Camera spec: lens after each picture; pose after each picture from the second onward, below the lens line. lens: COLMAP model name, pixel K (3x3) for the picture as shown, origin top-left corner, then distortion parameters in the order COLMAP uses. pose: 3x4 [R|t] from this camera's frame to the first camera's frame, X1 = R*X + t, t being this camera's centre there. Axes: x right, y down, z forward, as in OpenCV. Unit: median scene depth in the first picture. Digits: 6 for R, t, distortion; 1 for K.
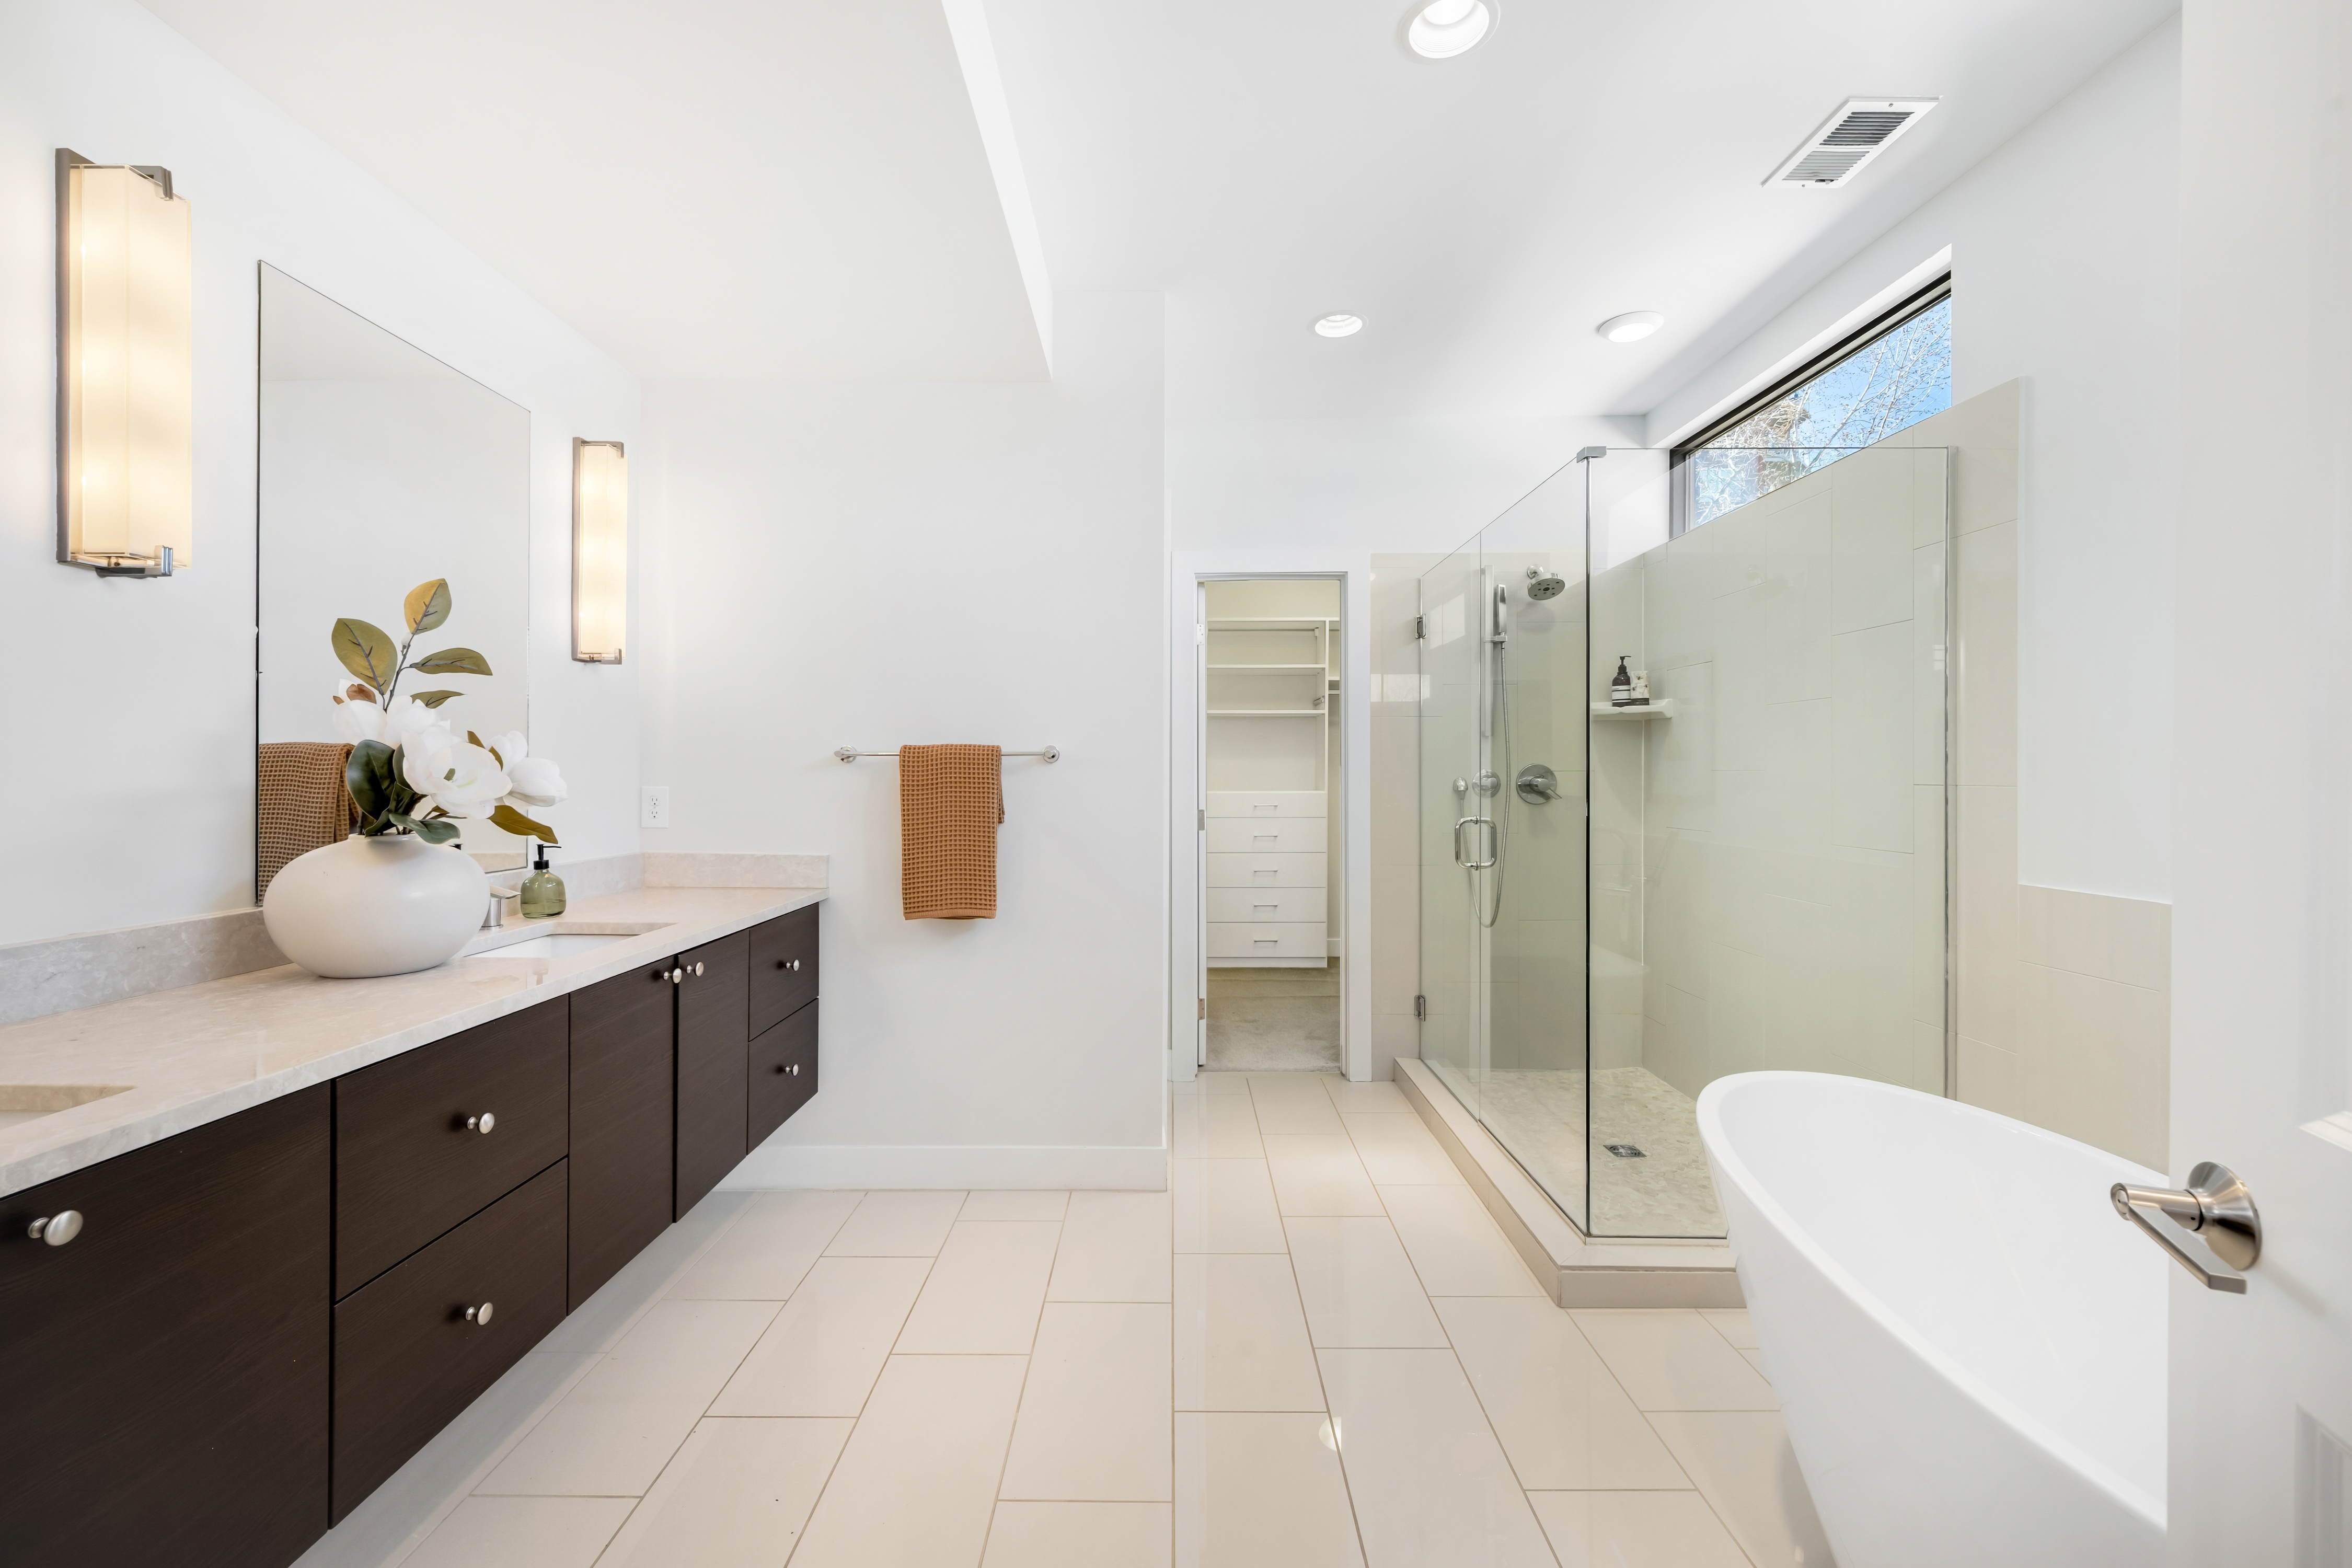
lens RADIAL K [[948.7, 0, 1169.7], [0, 948.7, 776.5], [0, 0, 1]] dist [0.002263, 0.000106]
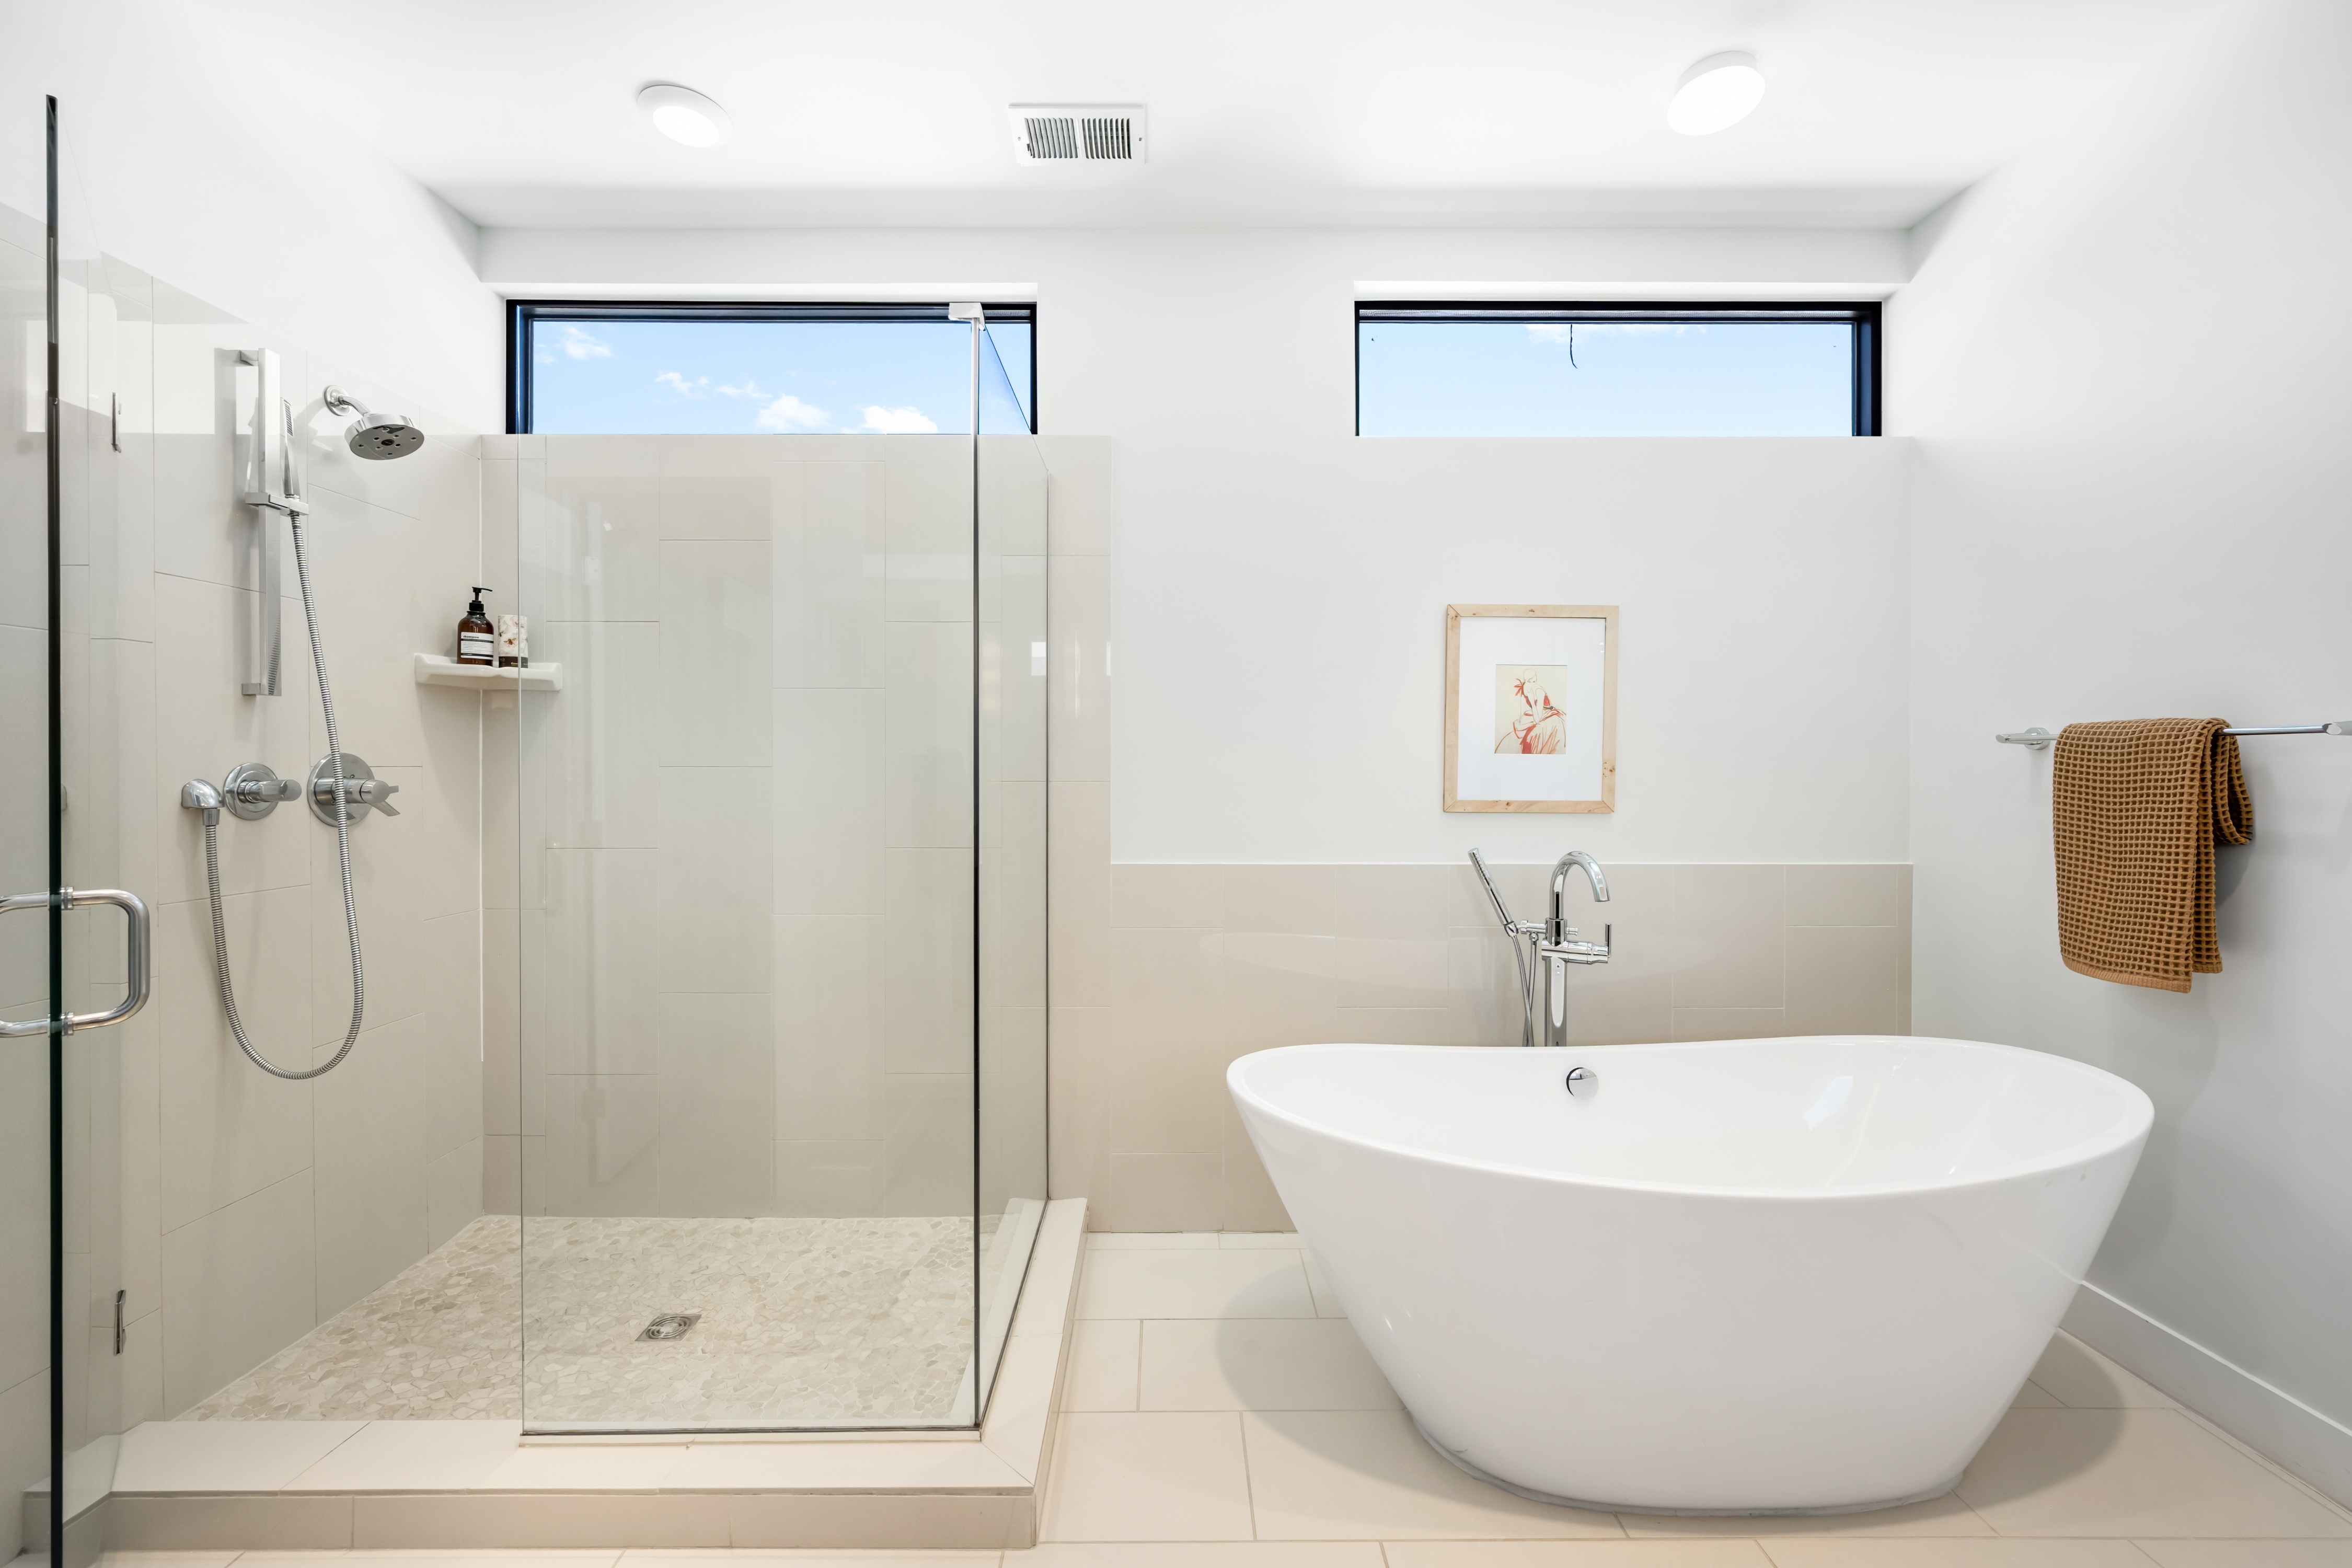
lens RADIAL K [[948.7, 0, 1177.5], [0, 948.7, 771.6], [0, 0, 1]] dist [0.002263, 0.000106]
pose [[0.003082, -0.001943, 0.999993, -0.169998], [0.001124, 0.999997, 0.001940, -0.003022], [-0.999995, 0.001118, 0.003084, 0.545766]]
